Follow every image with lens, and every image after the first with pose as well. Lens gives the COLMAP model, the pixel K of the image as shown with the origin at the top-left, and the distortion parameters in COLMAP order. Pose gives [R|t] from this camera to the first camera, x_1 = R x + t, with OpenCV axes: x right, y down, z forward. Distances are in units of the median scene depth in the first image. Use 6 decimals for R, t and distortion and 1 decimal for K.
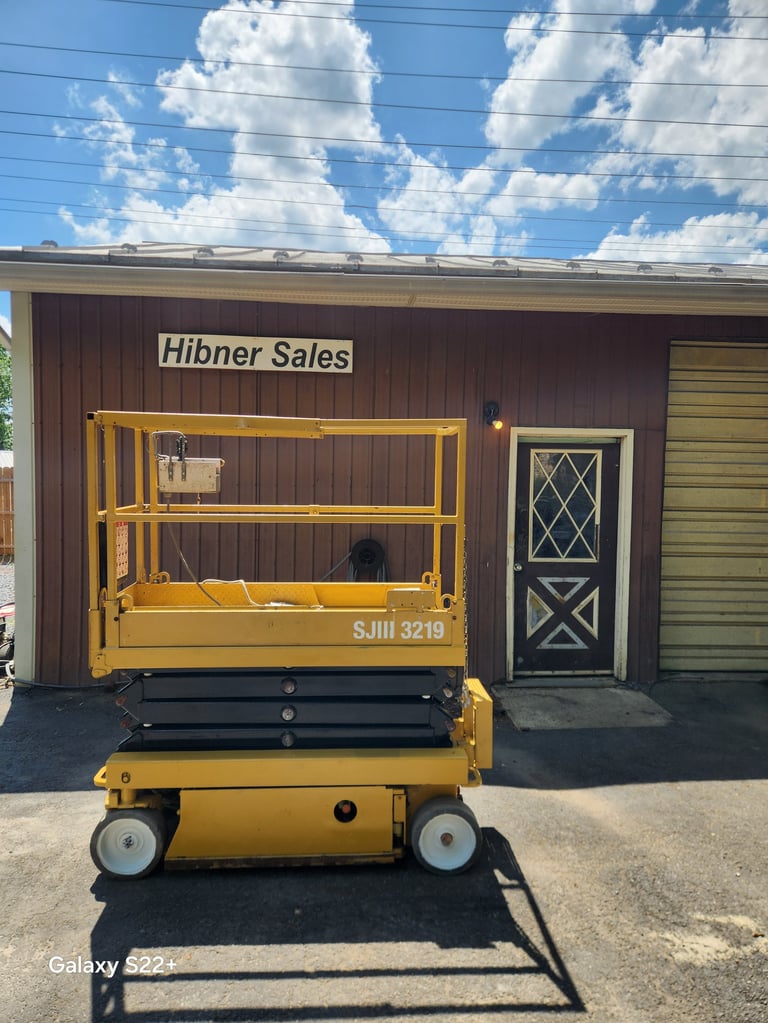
lens RADIAL K [[676.2, 0, 385.5], [0, 676.2, 508.0], [0, 0, 1]] dist [0.044149, -0.041801]
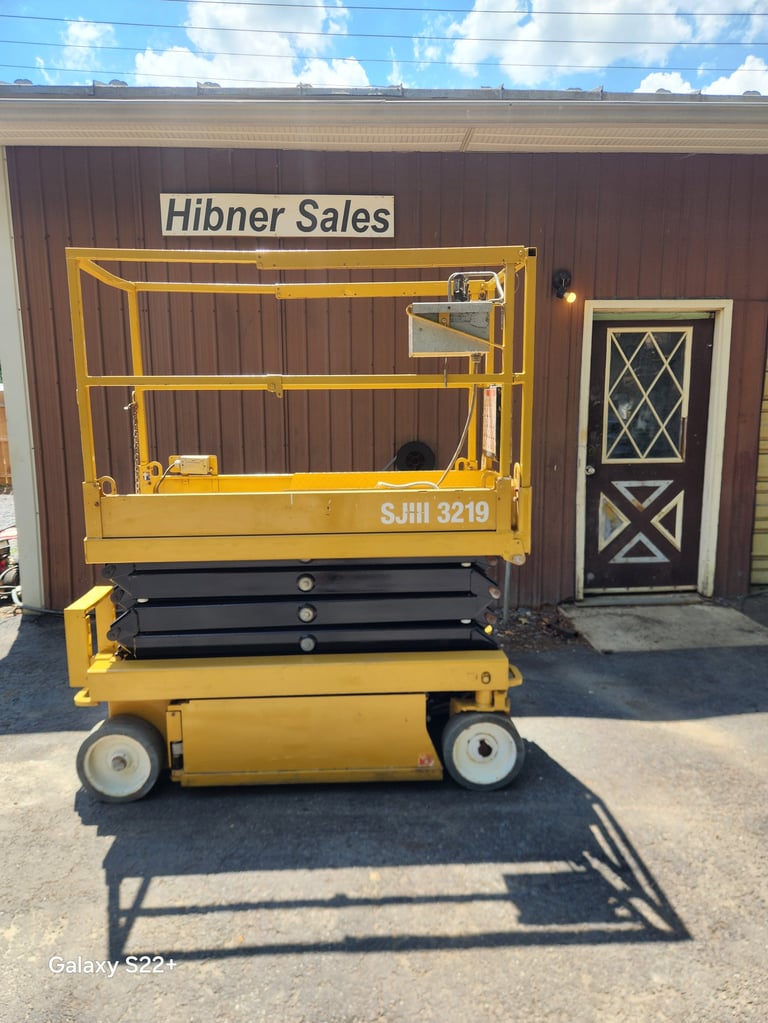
lens RADIAL K [[676.2, 0, 386.6], [0, 676.2, 514.0], [0, 0, 1]] dist [0.044149, -0.041801]
pose [[0.999521, -0.021044, -0.022688, -0.047534], [0.023291, 0.994329, 0.103769, 0.051224], [0.020376, -0.104247, 0.994343, 0.141827]]
